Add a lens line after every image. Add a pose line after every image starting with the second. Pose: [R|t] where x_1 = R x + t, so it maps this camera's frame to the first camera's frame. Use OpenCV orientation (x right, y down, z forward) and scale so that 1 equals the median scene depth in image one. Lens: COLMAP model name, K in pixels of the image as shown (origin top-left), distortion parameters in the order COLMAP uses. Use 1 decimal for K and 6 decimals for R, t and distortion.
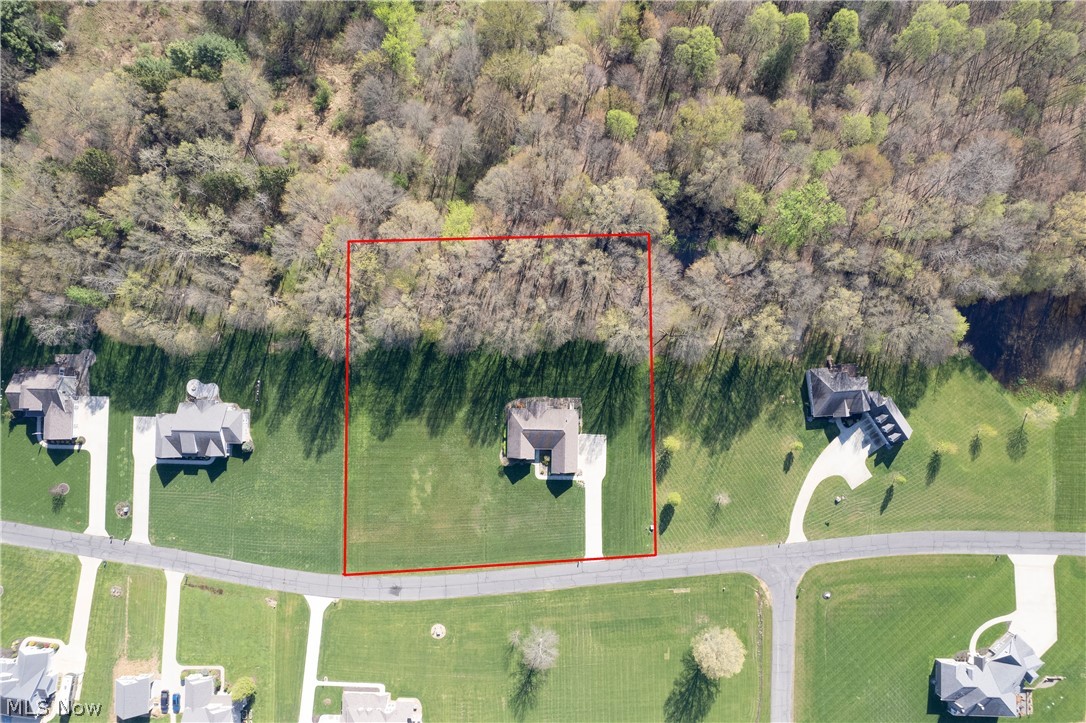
lens RADIAL K [[668.3, 0, 543.0], [0, 668.3, 361.5], [0, 0, 1]] dist [-0.071483, 0.054249]
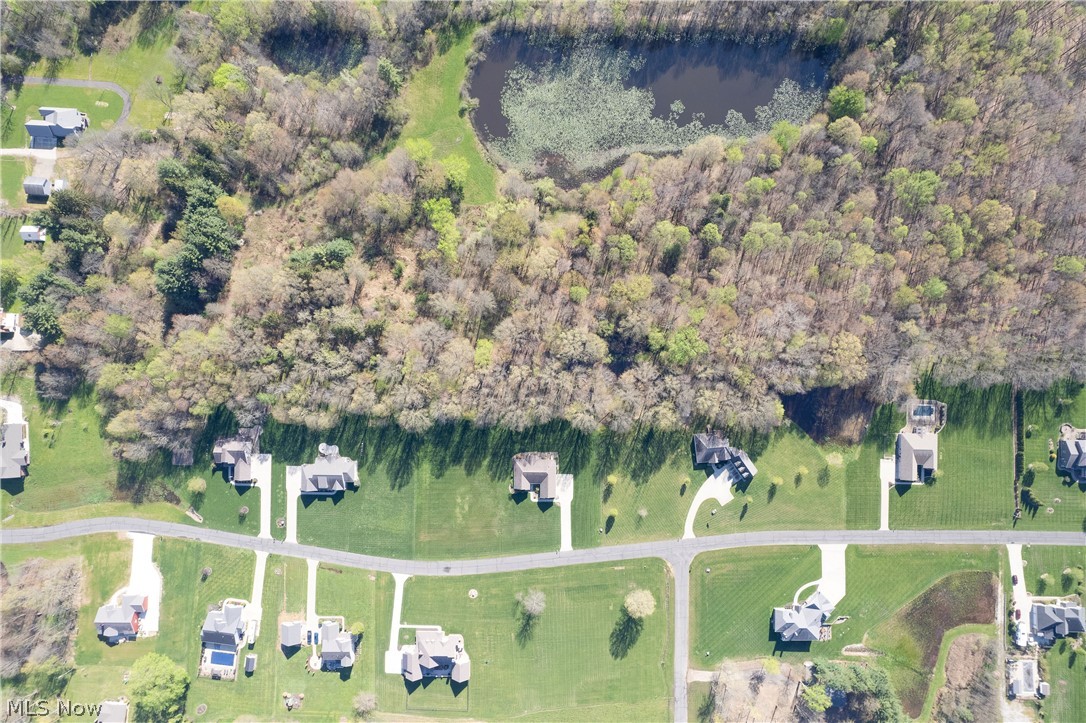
lens RADIAL K [[668.3, 0, 543.0], [0, 668.3, 361.5], [0, 0, 1]] dist [-0.071483, 0.054249]
pose [[0.999953, -0.009690, -0.000236, 0.023240], [0.009687, 0.999896, -0.010646, -0.156261], [0.000339, 0.010644, 0.999943, -0.672658]]
